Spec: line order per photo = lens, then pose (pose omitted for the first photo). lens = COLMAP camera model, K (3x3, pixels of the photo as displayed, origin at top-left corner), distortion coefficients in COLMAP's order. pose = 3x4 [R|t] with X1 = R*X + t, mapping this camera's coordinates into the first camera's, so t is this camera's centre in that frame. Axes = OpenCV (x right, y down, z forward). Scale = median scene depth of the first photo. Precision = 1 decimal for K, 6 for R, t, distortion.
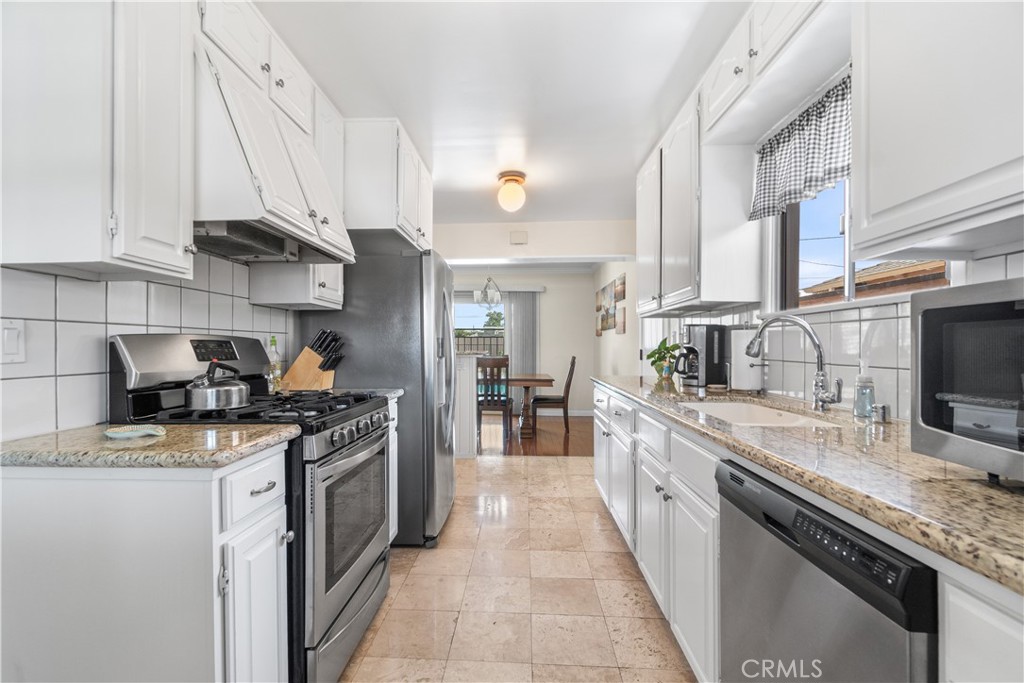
lens RADIAL K [[459.6, 0, 502.4], [0, 459.6, 347.3], [0, 0, 1]] dist [-0.002526, -0.000068]
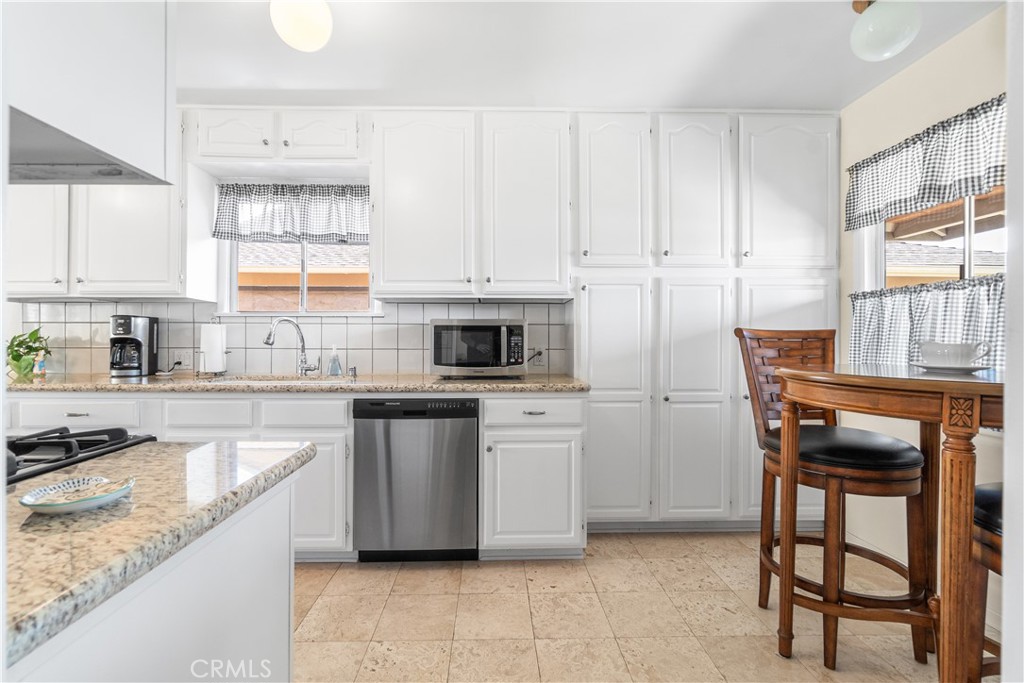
lens RADIAL K [[459.6, 0, 506.6], [0, 459.6, 338.6], [0, 0, 1]] dist [-0.002526, -0.000068]
pose [[-0.087119, -0.005102, 0.996185, -0.819581], [0.000129, 0.999987, 0.005133, -0.005413], [-0.996198, 0.000576, -0.087117, 0.322551]]
